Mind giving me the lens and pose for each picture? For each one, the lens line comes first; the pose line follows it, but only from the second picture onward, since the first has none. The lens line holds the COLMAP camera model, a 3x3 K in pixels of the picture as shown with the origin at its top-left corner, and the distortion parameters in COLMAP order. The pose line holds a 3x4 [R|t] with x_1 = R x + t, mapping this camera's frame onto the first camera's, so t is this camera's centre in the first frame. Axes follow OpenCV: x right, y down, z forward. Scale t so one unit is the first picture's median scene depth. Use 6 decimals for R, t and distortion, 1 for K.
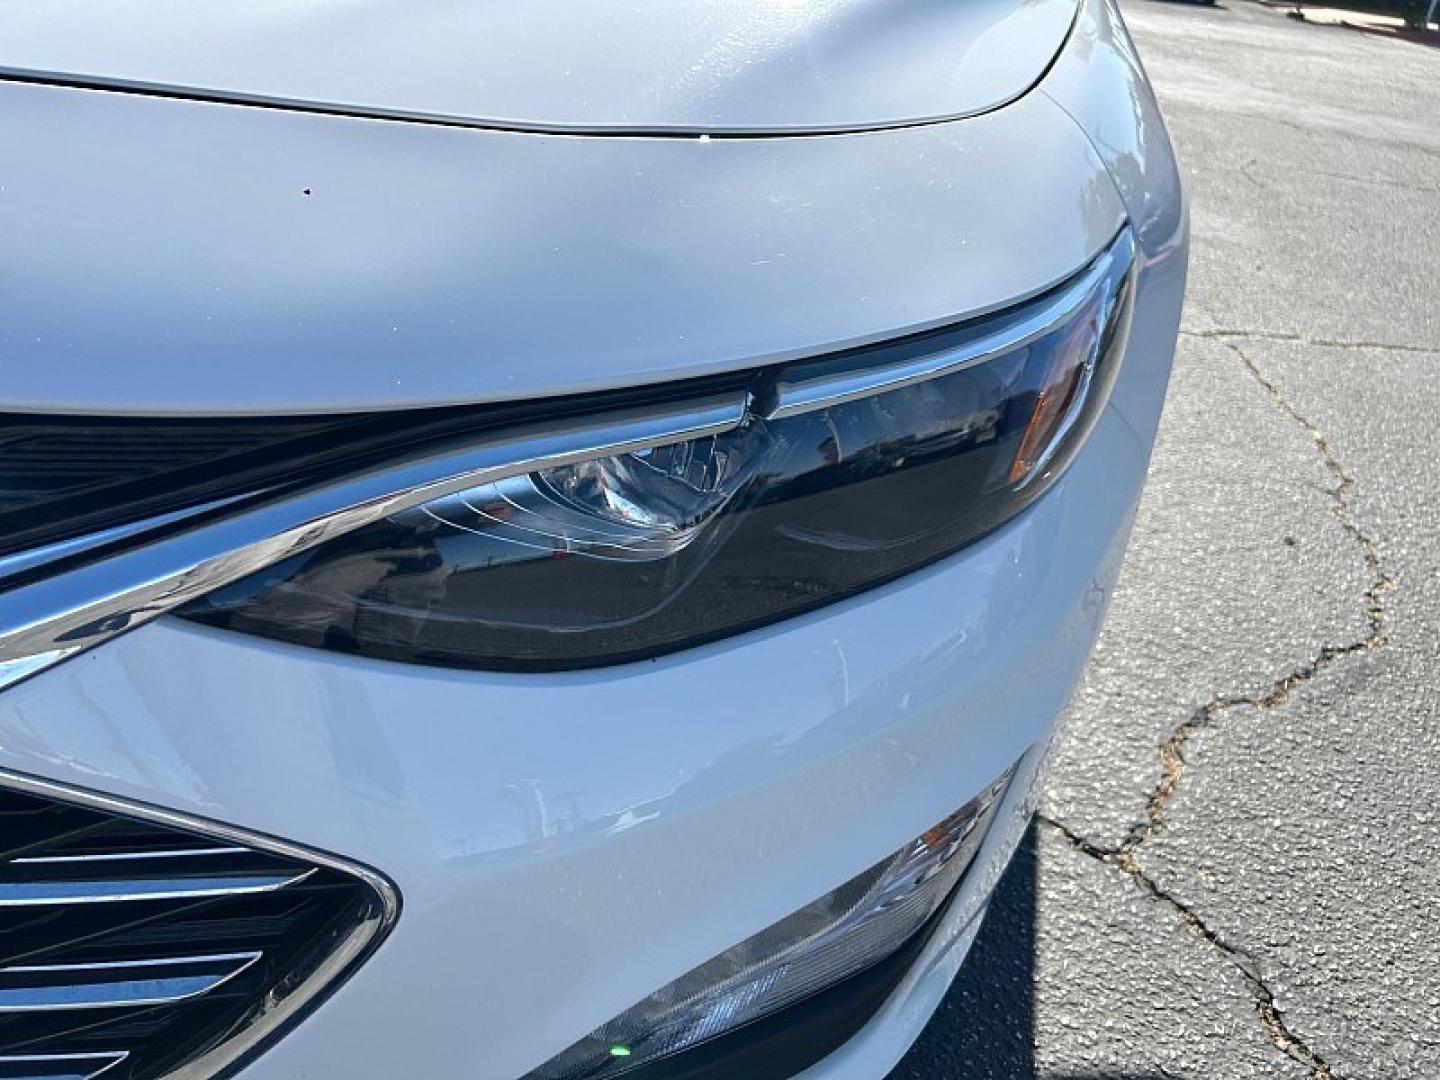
lens RADIAL K [[1078.1, 0, 720.3], [0, 1078.1, 540.5], [0, 0, 1]] dist [0.049827, -0.056222]
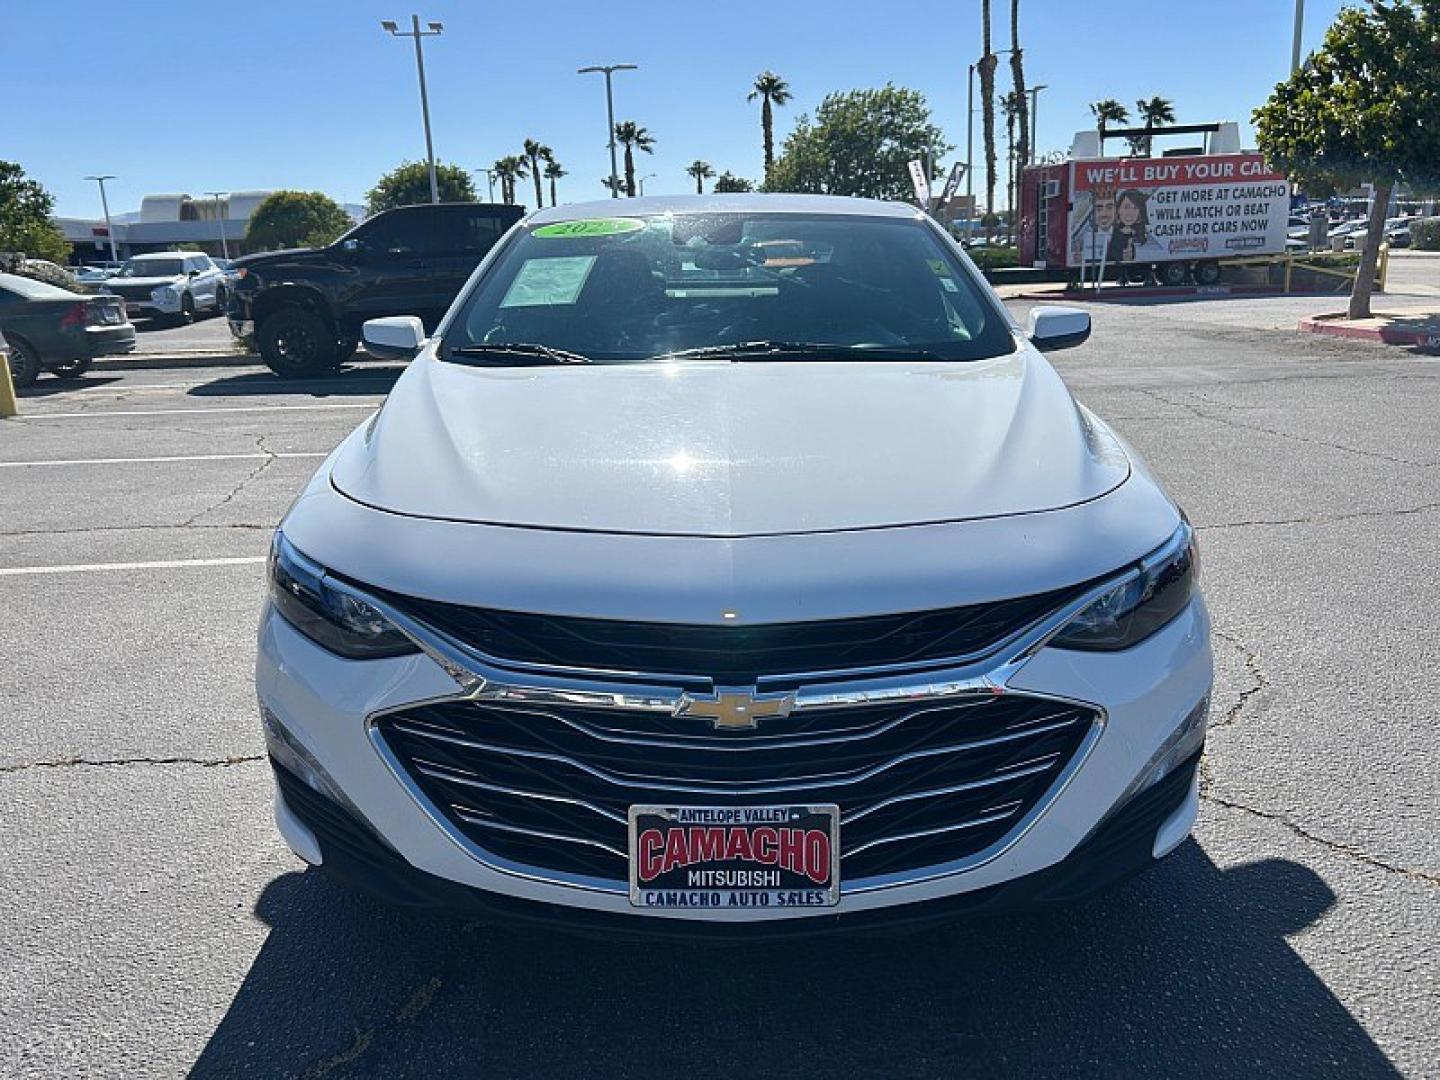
lens RADIAL K [[1094.5, 0, 717.2], [0, 1094.5, 543.0], [0, 0, 1]] dist [0.019704, -0.019087]
pose [[0.963216, -0.186059, 0.193900, -0.789435], [0.229870, 0.944205, -0.235876, 0.130575], [-0.139194, 0.271772, 0.952242, -0.903404]]
